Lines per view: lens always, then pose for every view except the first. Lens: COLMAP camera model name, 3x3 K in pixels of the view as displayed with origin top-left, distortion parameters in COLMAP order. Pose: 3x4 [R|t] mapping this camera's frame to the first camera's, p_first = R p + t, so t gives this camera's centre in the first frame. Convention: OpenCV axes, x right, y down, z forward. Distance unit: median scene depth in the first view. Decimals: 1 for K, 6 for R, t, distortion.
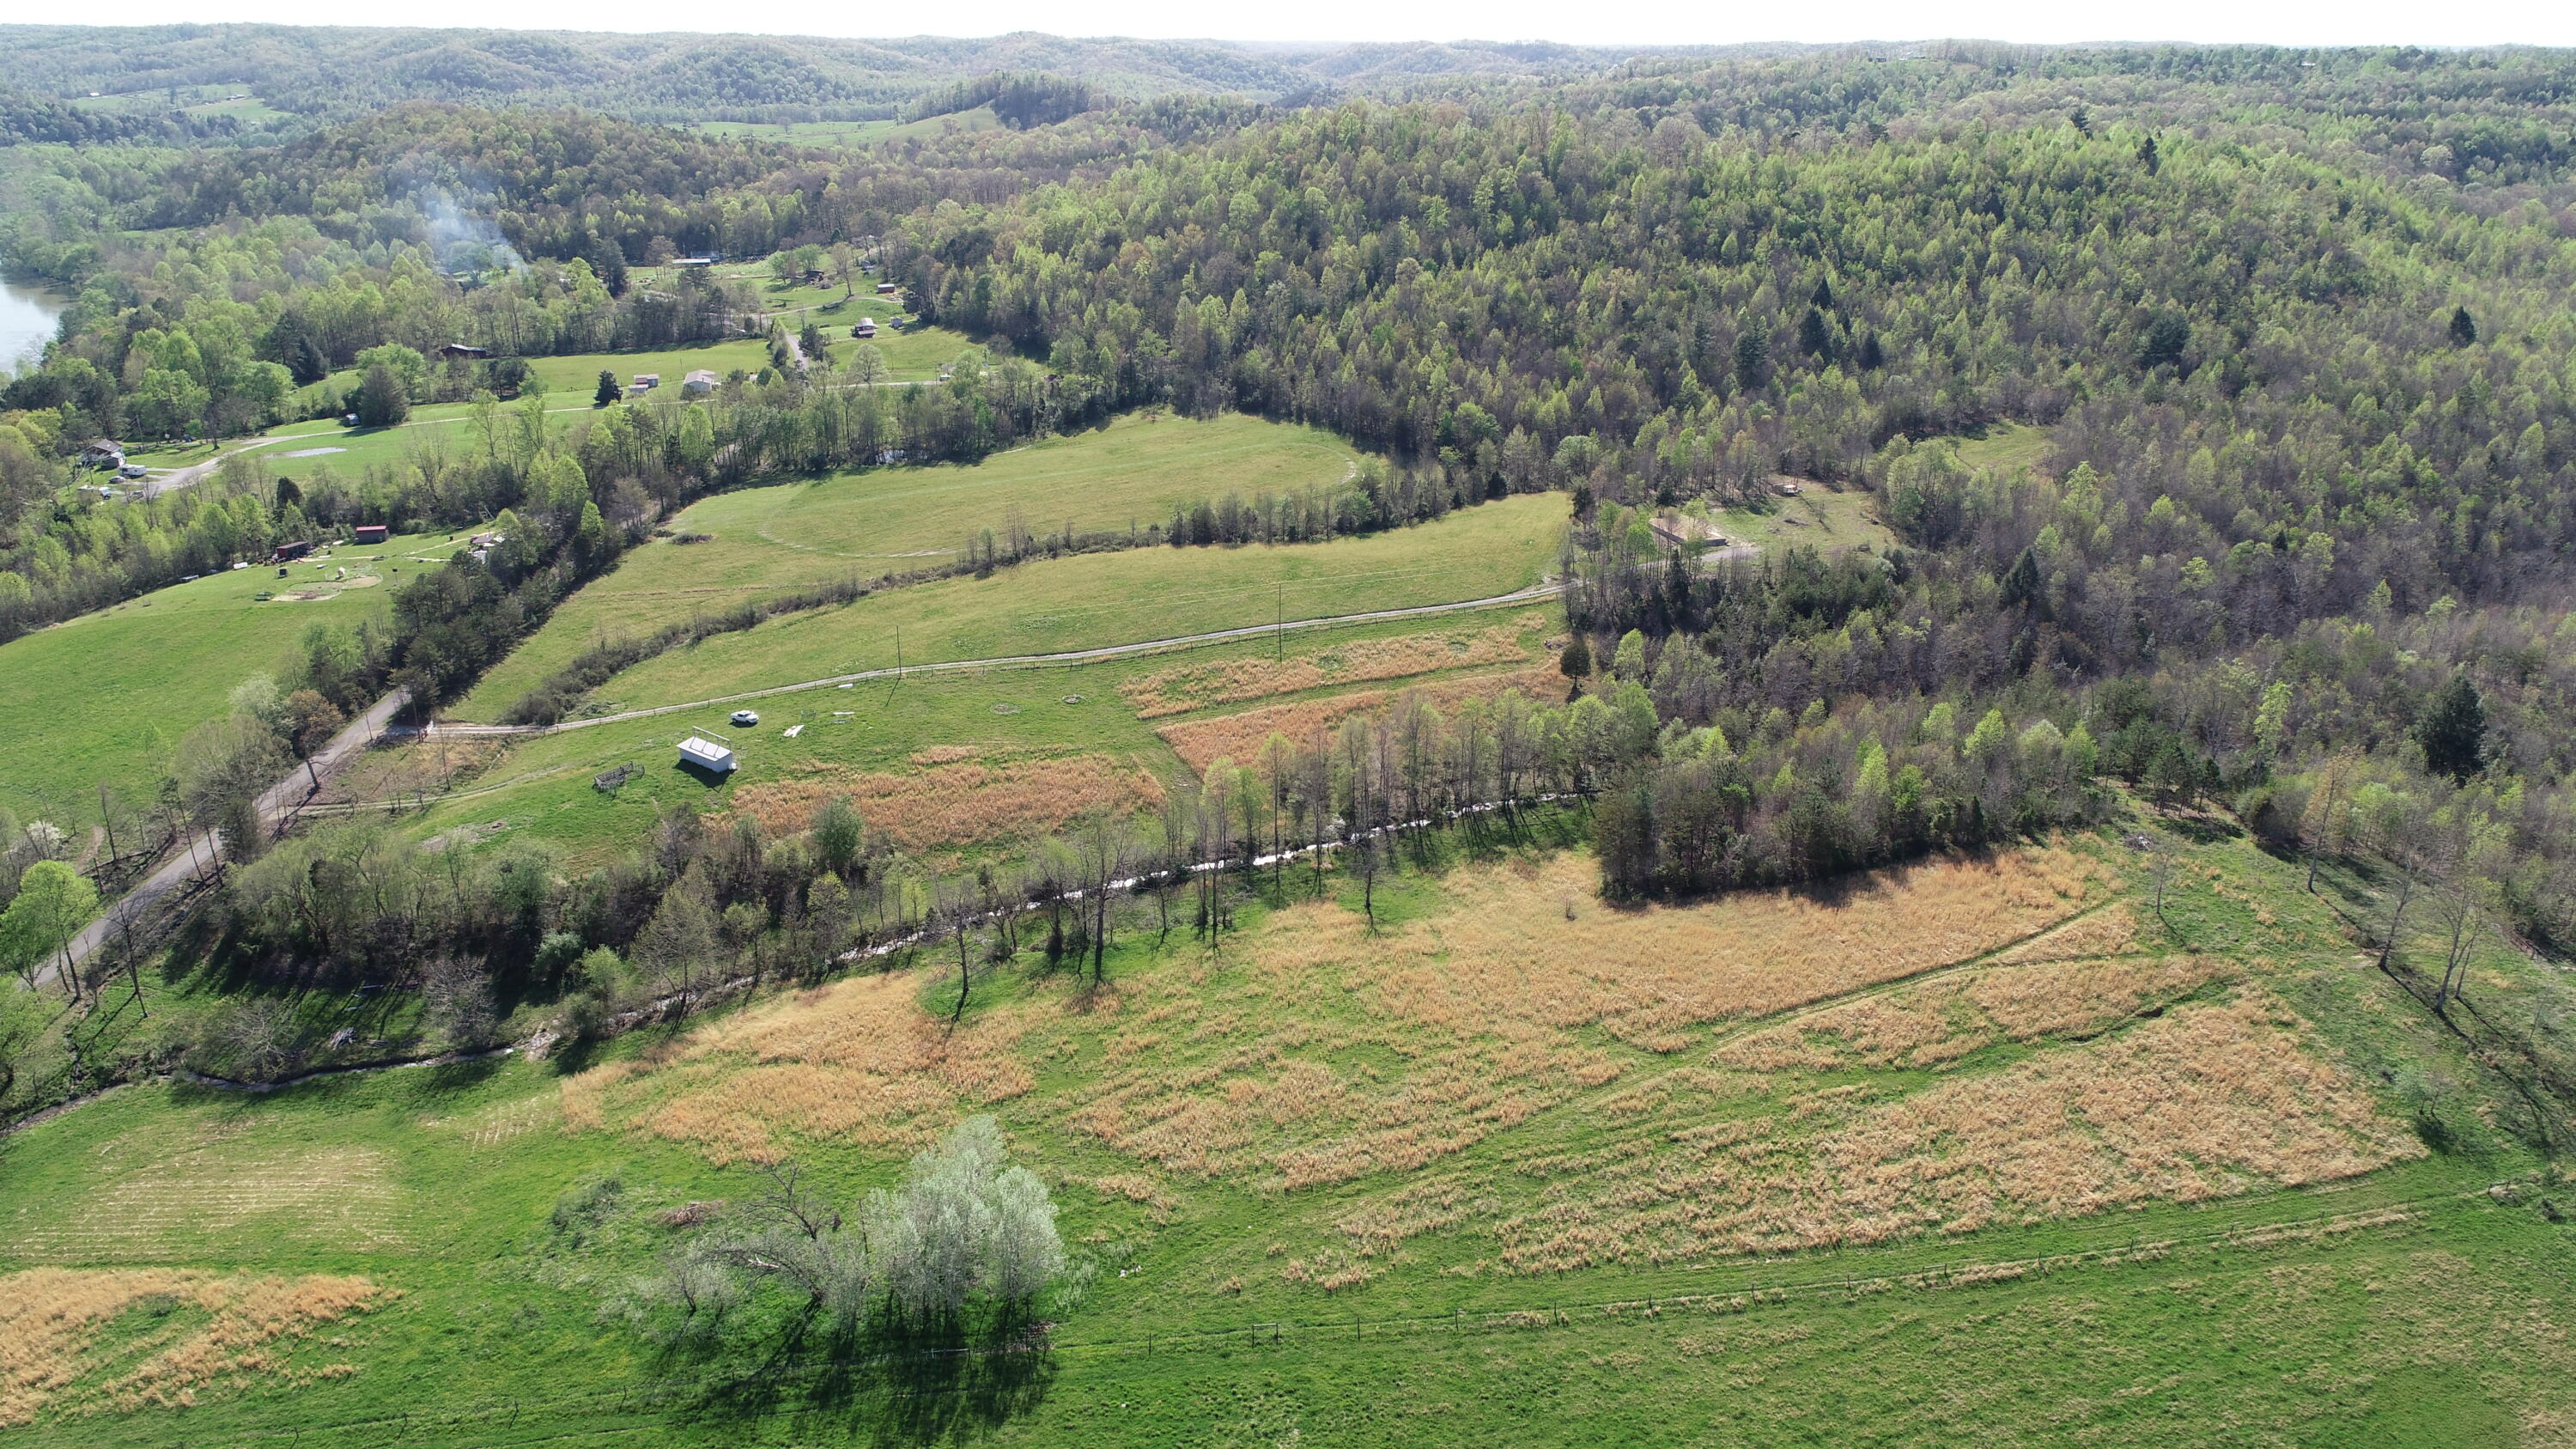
lens RADIAL K [[1728.3, 0, 1288.0], [0, 1728.3, 724.5], [0, 0, 1]] dist [-0.000968, 0.004206]
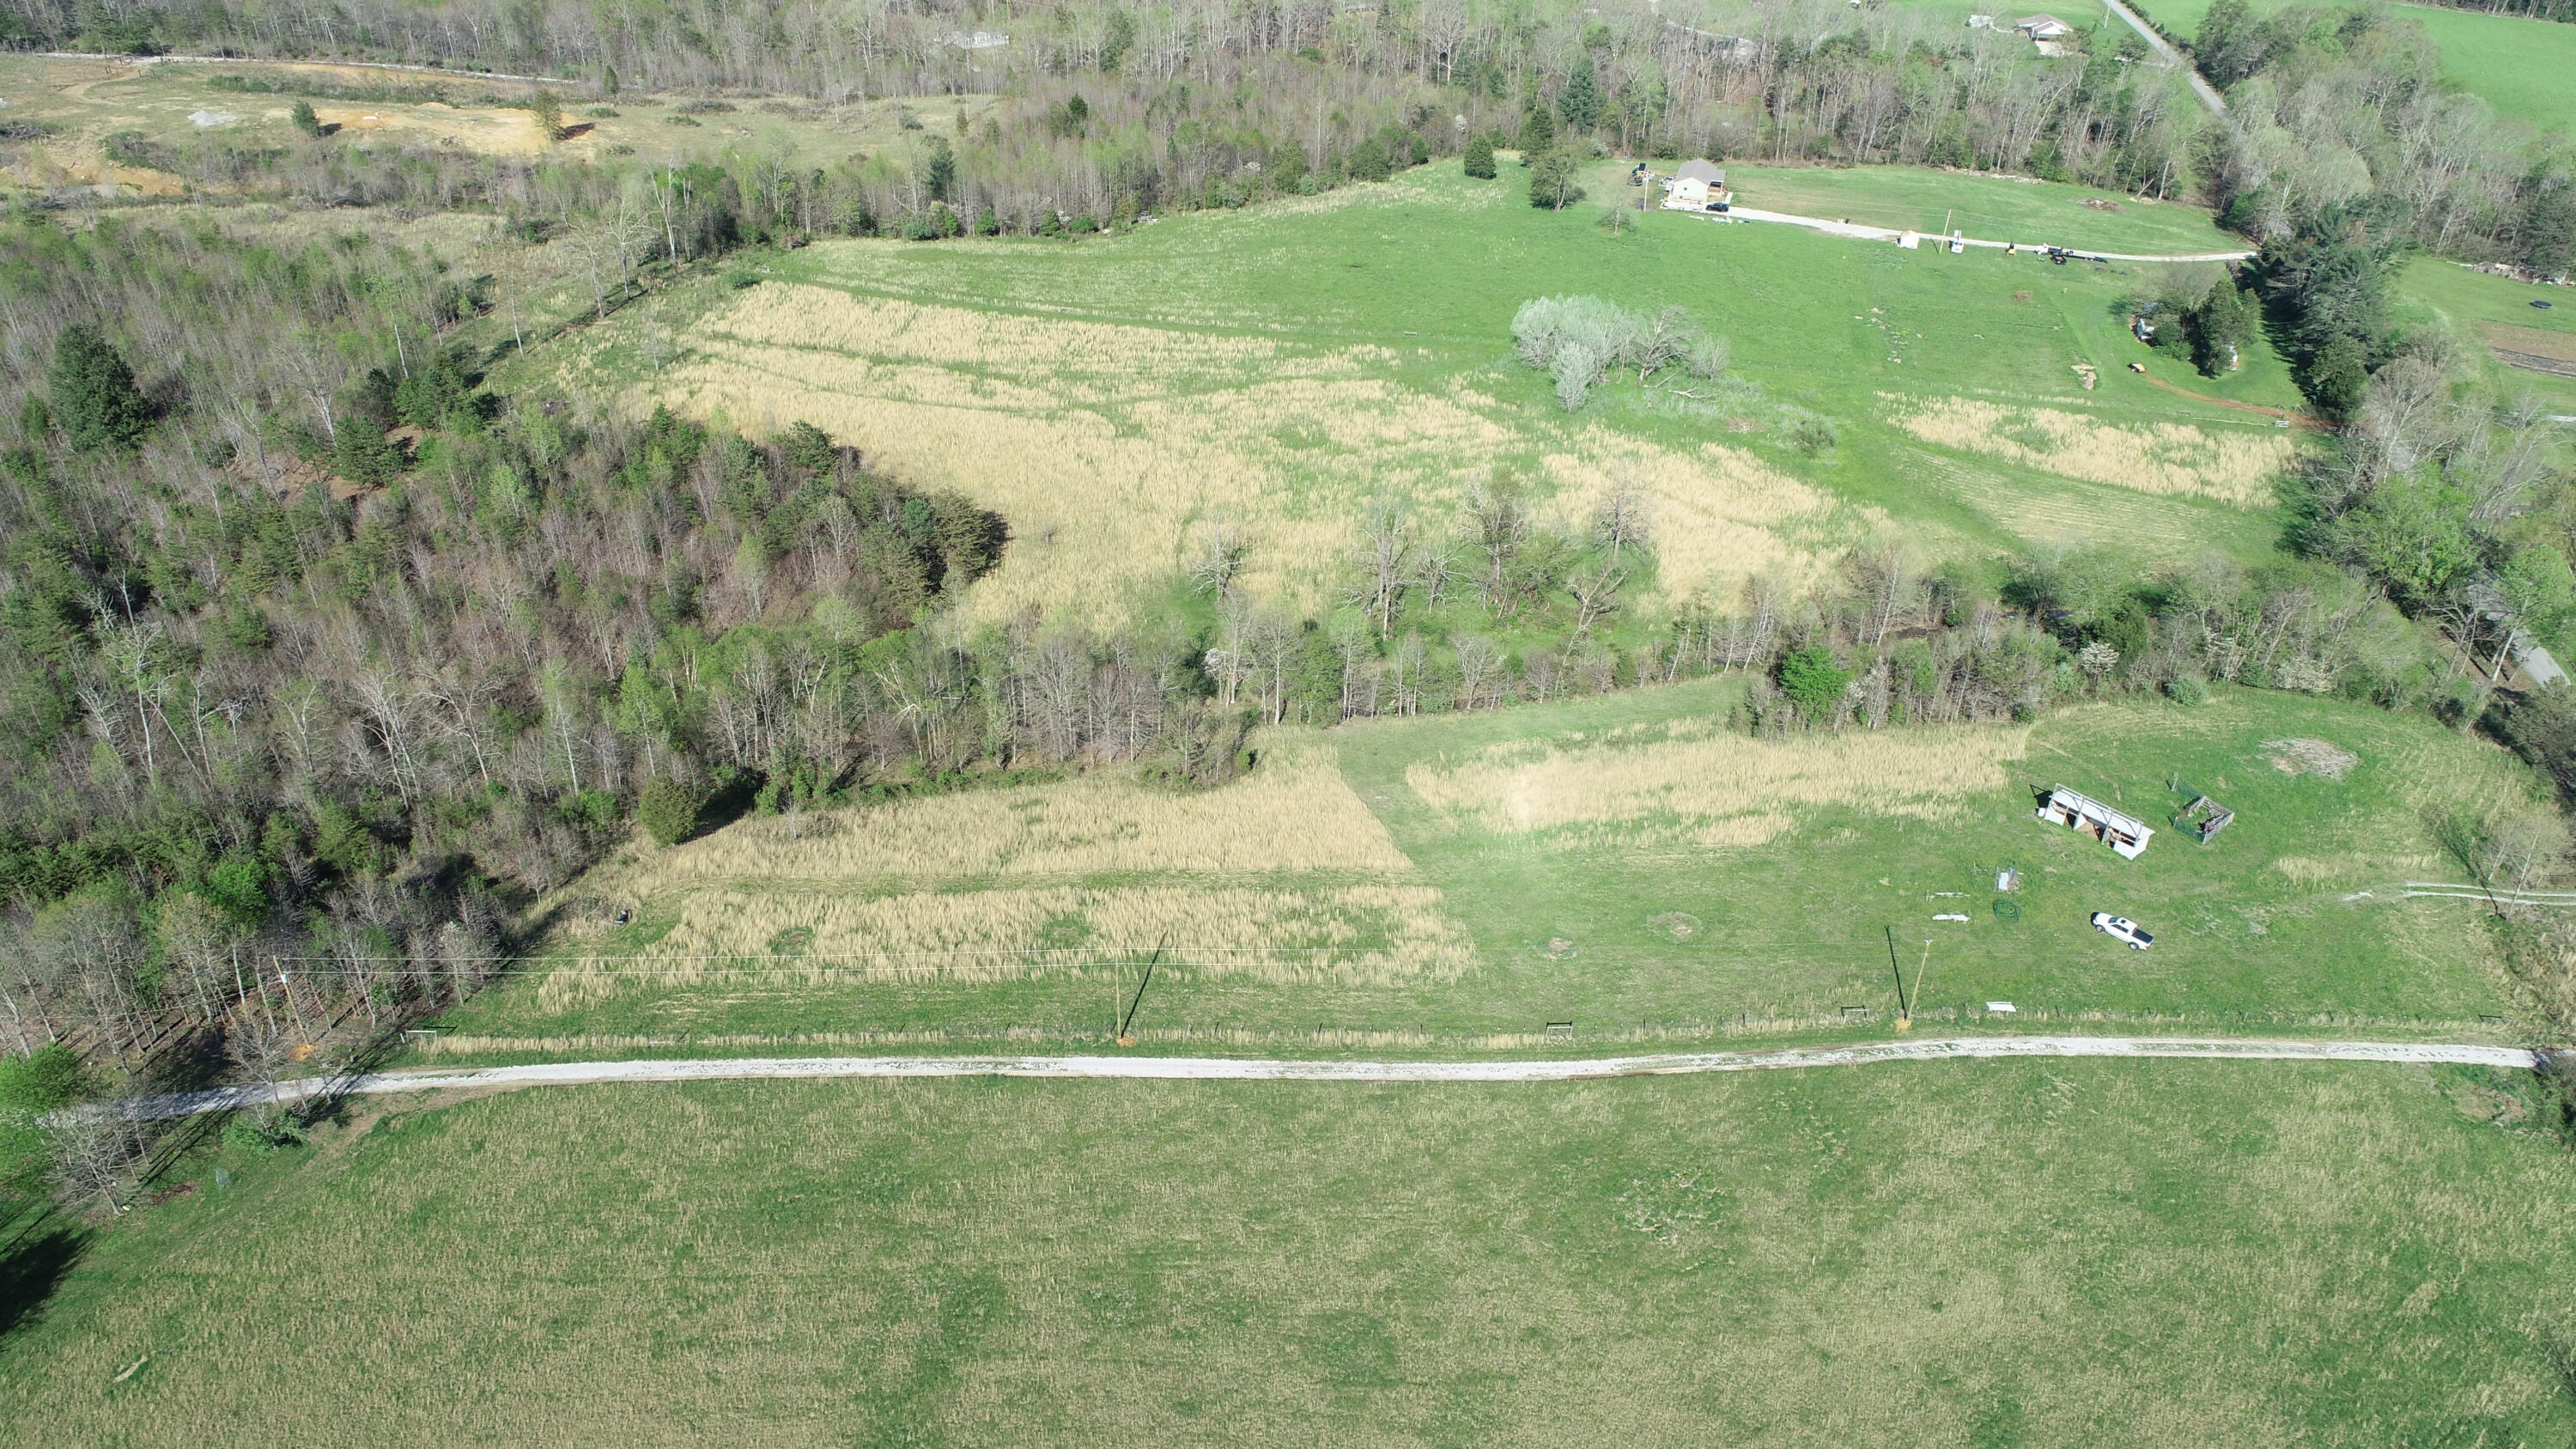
lens RADIAL K [[1759.7, 0, 1288.0], [0, 1759.7, 724.5], [0, 0, 1]] dist [-0.001001, 0.004616]
pose [[-0.981769, -0.118180, 0.148871, -0.160127], [0.048870, 0.599943, 0.798549, -0.701254], [-0.183687, 0.791266, -0.583230, 1.787777]]
